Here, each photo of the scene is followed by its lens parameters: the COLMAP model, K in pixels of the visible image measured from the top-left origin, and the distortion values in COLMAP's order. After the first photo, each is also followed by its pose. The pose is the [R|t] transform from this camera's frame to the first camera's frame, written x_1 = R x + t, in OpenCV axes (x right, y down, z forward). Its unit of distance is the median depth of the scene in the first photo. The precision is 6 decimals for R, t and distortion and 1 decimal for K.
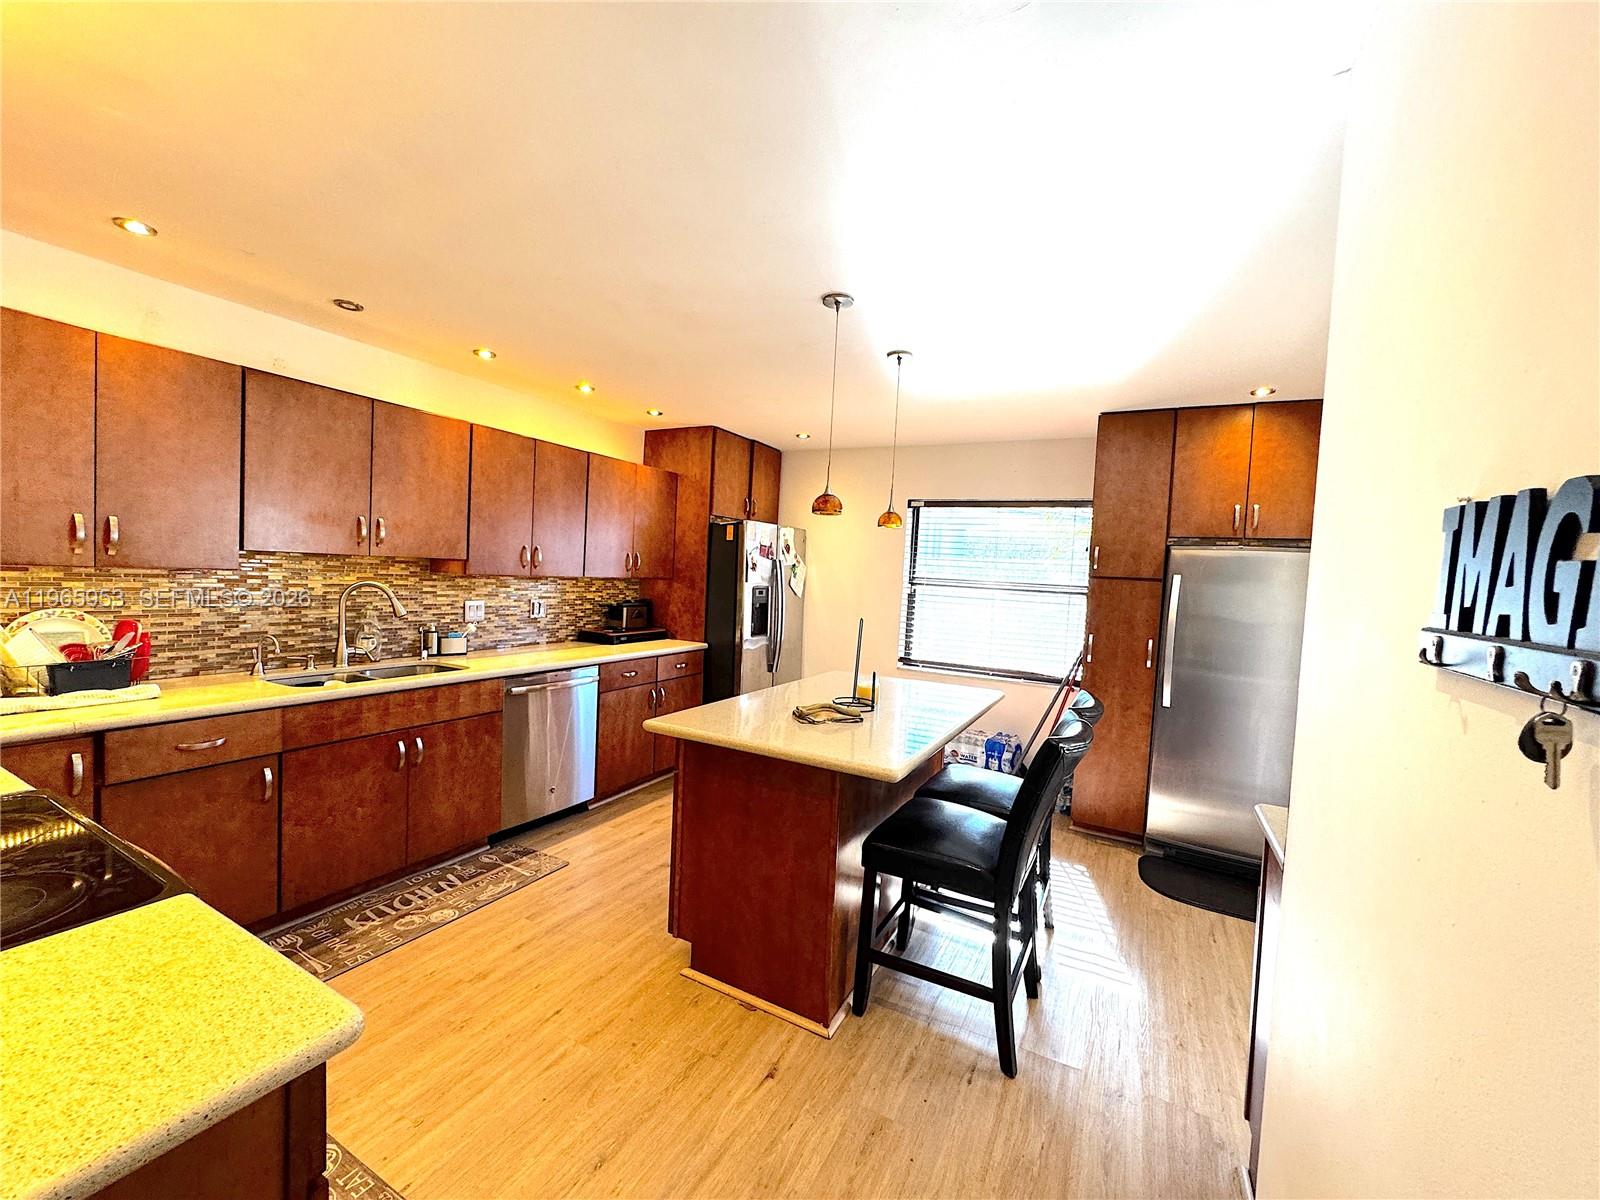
lens RADIAL K [[642.8, 0, 800.0], [0, 642.8, 600.0], [0, 0, 1]] dist [-0.000828, 0.000579]
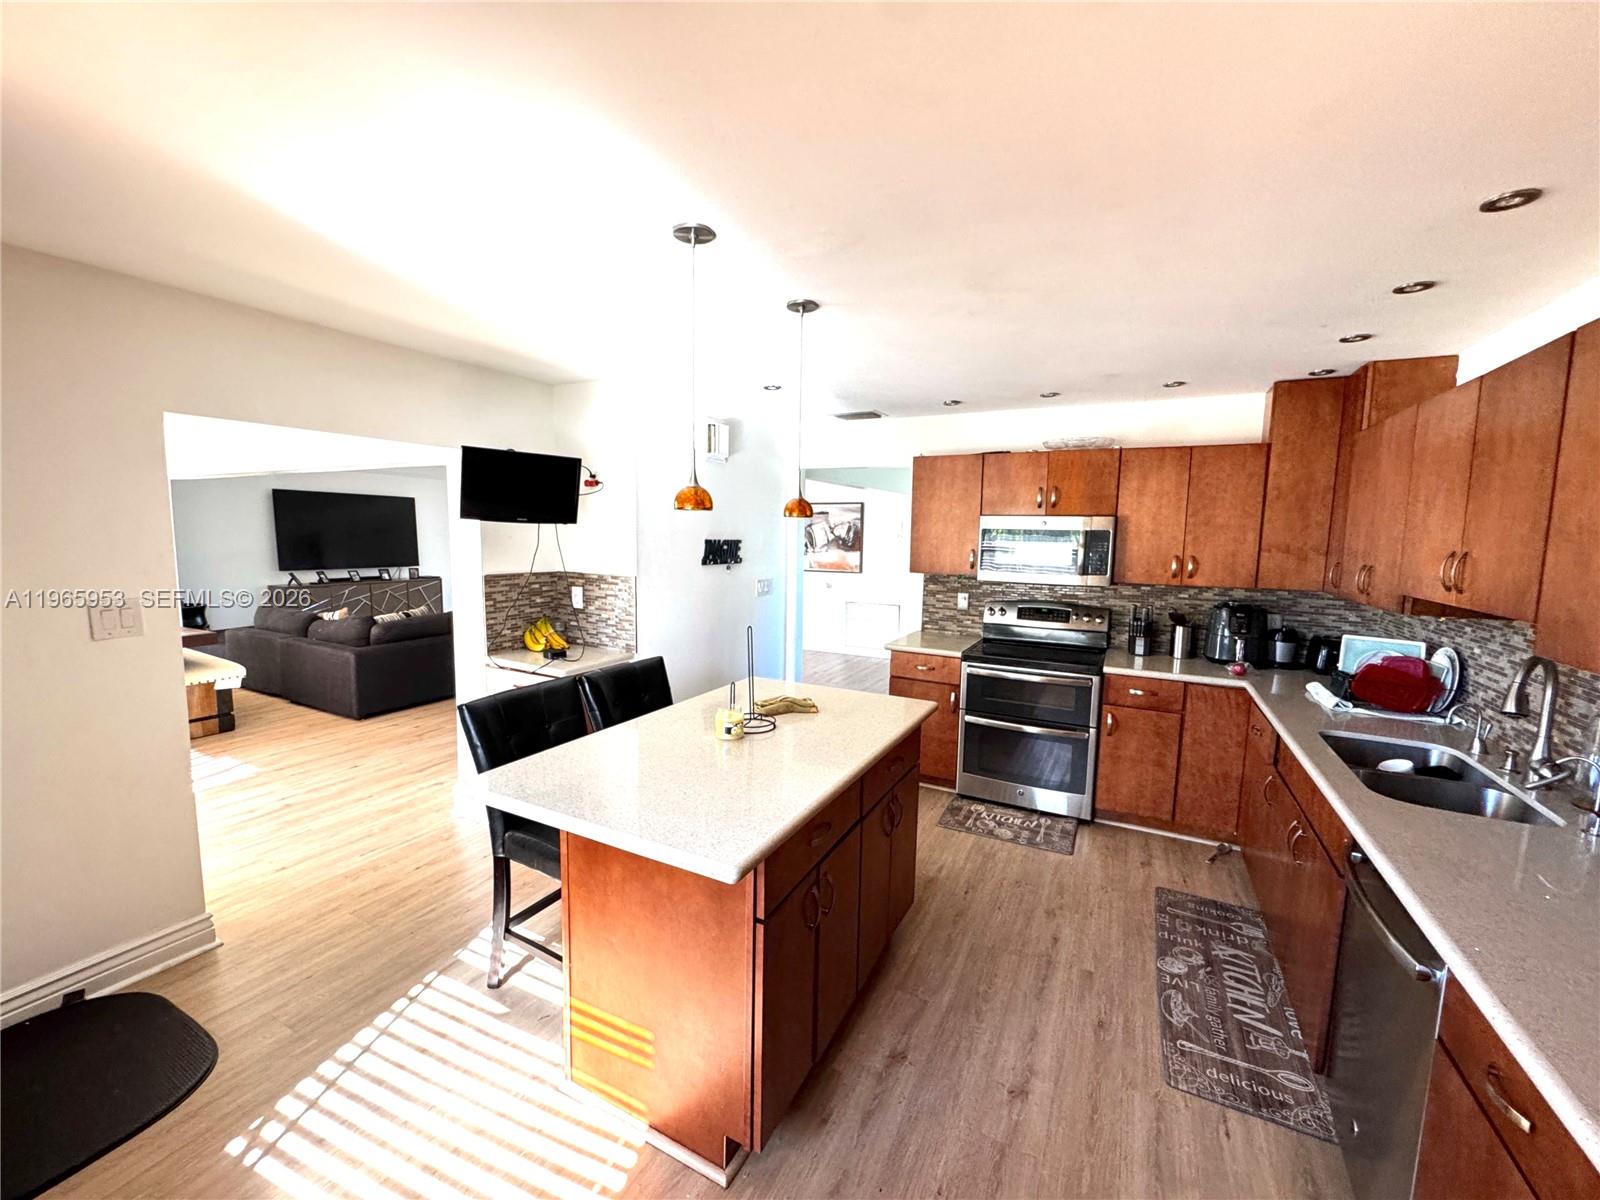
lens RADIAL K [[642.8, 0, 800.0], [0, 642.8, 600.0], [0, 0, 1]] dist [-0.000828, 0.000579]
pose [[-0.997709, -0.065395, -0.017324, 0.038730], [-0.067259, 0.986360, 0.150231, -0.132183], [0.007264, 0.151052, -0.988499, 1.703110]]
